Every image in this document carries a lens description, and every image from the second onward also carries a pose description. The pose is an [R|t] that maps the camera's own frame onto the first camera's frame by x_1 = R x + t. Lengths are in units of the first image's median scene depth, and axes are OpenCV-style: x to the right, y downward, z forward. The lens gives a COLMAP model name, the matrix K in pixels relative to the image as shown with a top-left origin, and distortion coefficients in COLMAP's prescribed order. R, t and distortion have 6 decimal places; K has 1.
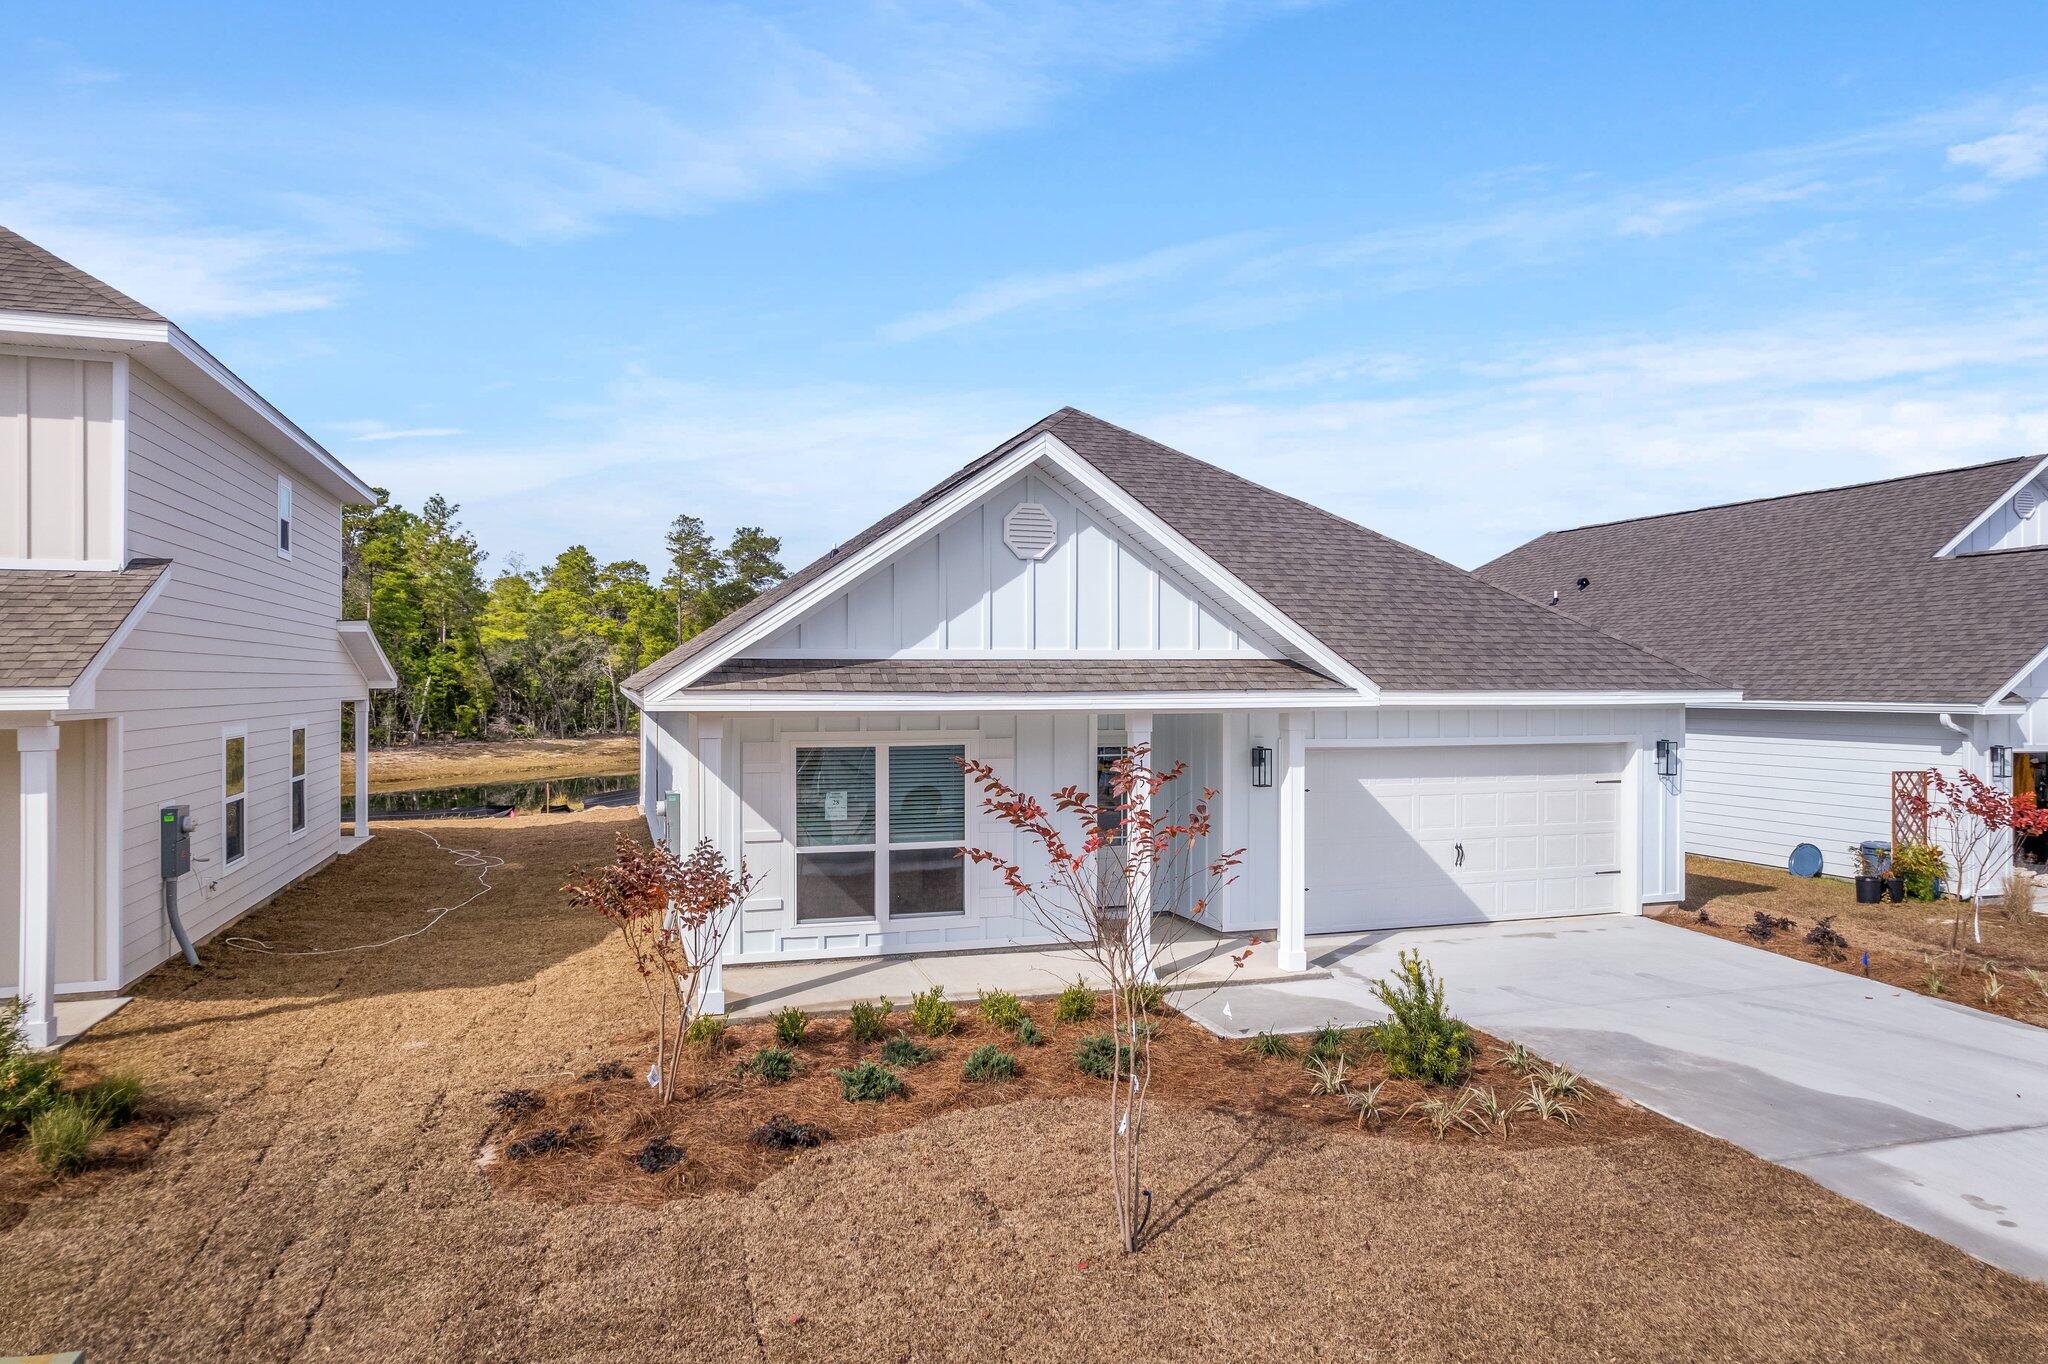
lens RADIAL K [[1295.2, 0, 1024.0], [0, 1295.2, 682.0], [0, 0, 1]] dist [-0.036101, -0.002047]
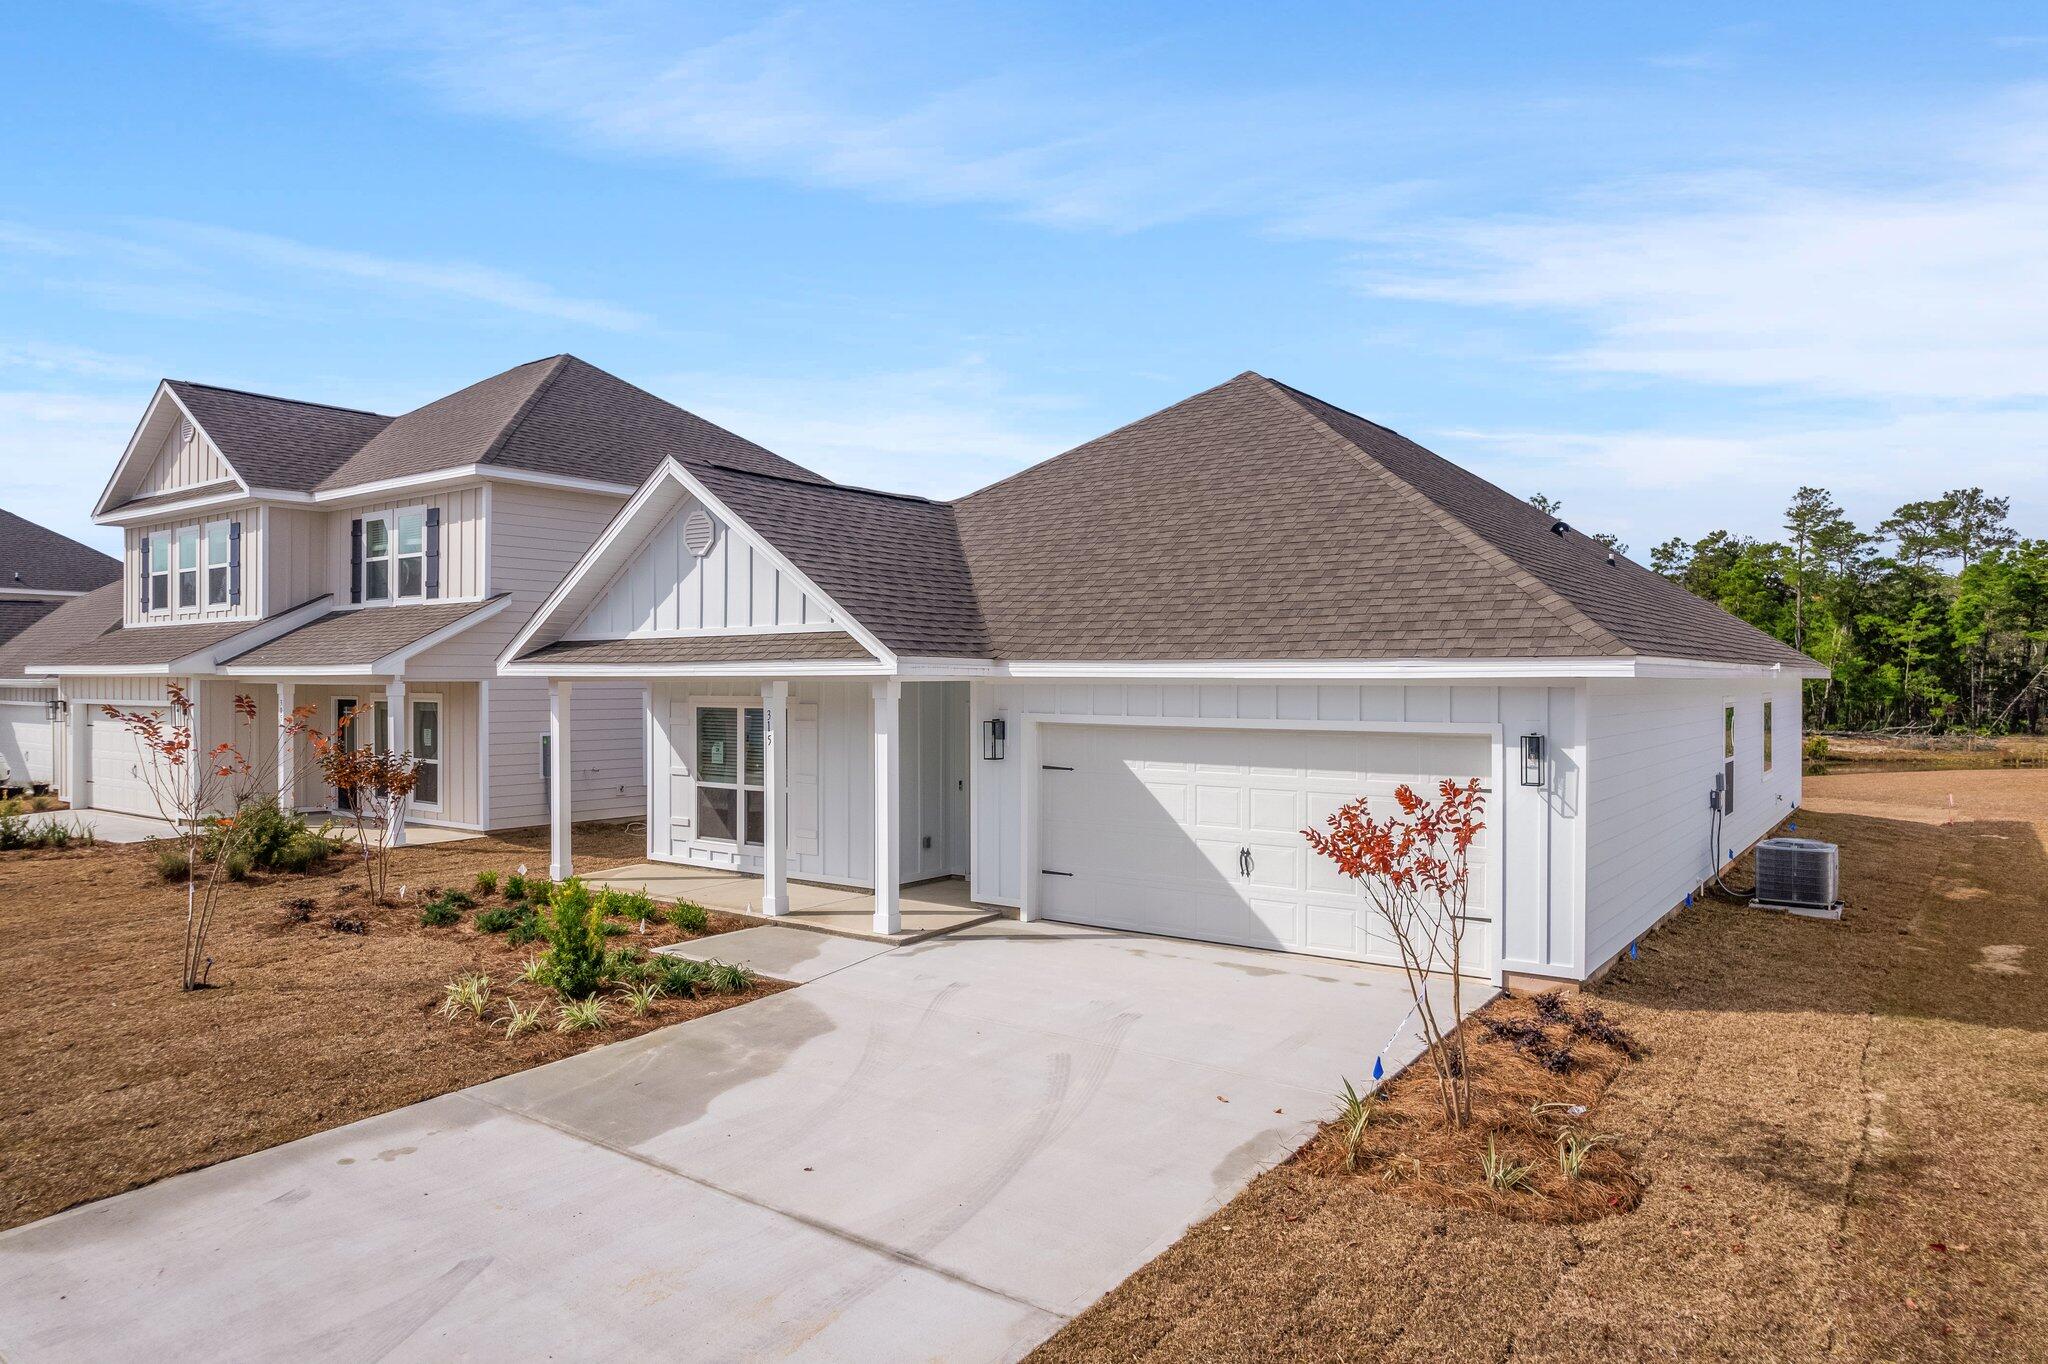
lens RADIAL K [[1294.6, 0, 1024.0], [0, 1294.6, 682.0], [0, 0, 1]] dist [-0.035942, 0.002849]
pose [[0.587693, 0.002103, -0.809081, 1.096066], [-0.000728, 0.999998, 0.002071, 0.021171], [0.809084, -0.000627, 0.587693, 0.481899]]
